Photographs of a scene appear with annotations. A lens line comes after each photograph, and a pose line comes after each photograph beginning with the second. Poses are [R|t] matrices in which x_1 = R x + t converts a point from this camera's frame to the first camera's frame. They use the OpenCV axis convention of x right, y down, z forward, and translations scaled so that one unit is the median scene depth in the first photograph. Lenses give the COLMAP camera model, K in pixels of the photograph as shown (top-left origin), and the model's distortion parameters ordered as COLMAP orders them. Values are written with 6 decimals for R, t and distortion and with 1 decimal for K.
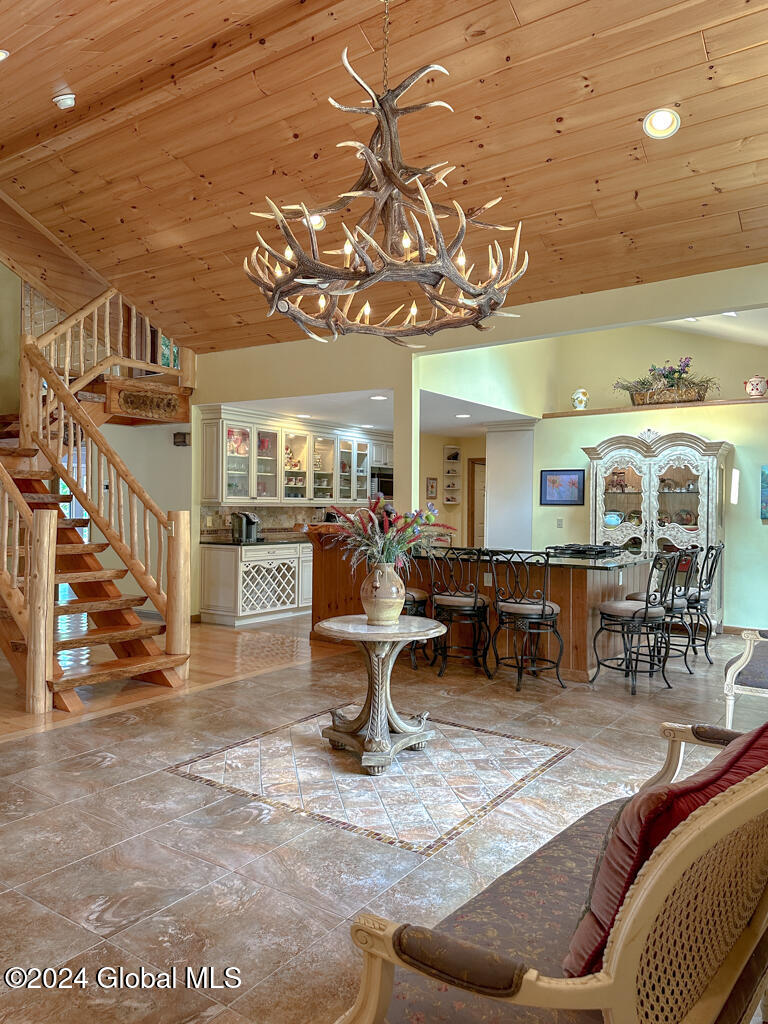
lens RADIAL K [[726.0, 0, 384.0], [0, 726.0, 512.0], [0, 0, 1]] dist [0.108782, -0.153008]
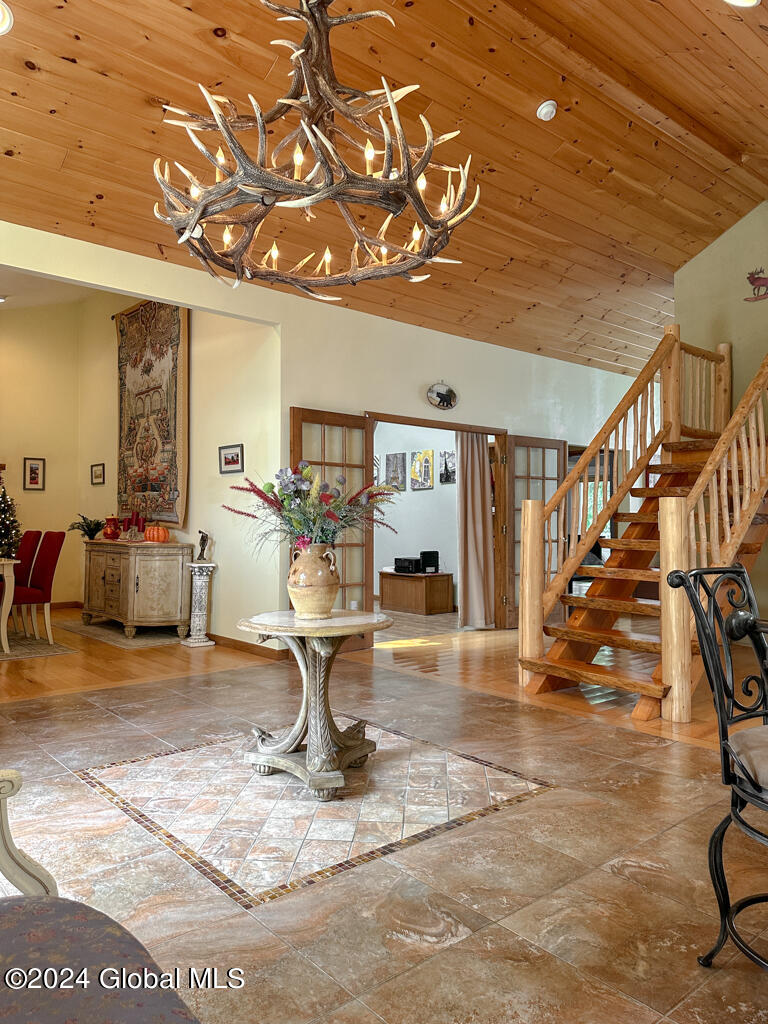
lens RADIAL K [[750.9, 0, 384.0], [0, 750.9, 512.0], [0, 0, 1]] dist [0.074028, -0.123978]
pose [[-0.259603, -0.019220, -0.965524, 0.488621], [-0.012879, 0.999782, -0.016439, 0.024796], [0.965630, 0.008167, -0.259794, 0.780161]]
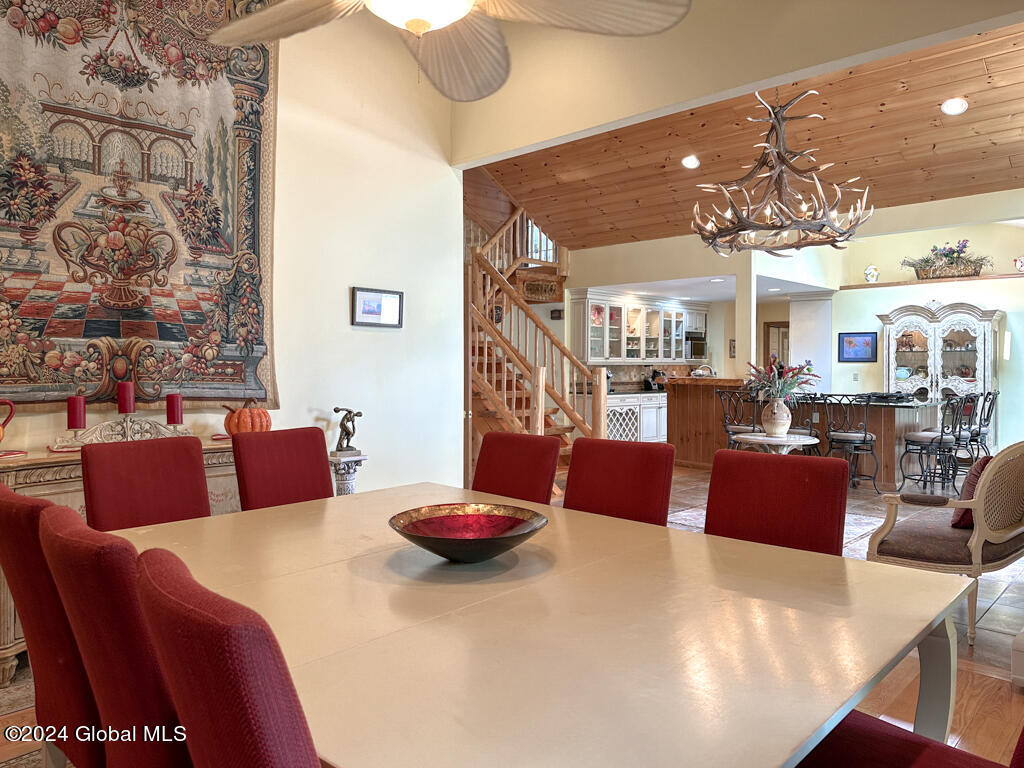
lens RADIAL K [[750.9, 0, 517.3], [0, 750.9, 370.2], [0, 0, 1]] dist [0.074028, -0.123978]
pose [[0.992410, -0.007002, -0.122775, -0.202259], [0.006745, 0.999974, -0.002511, 0.004798], [0.122790, 0.001663, 0.992431, -0.398910]]
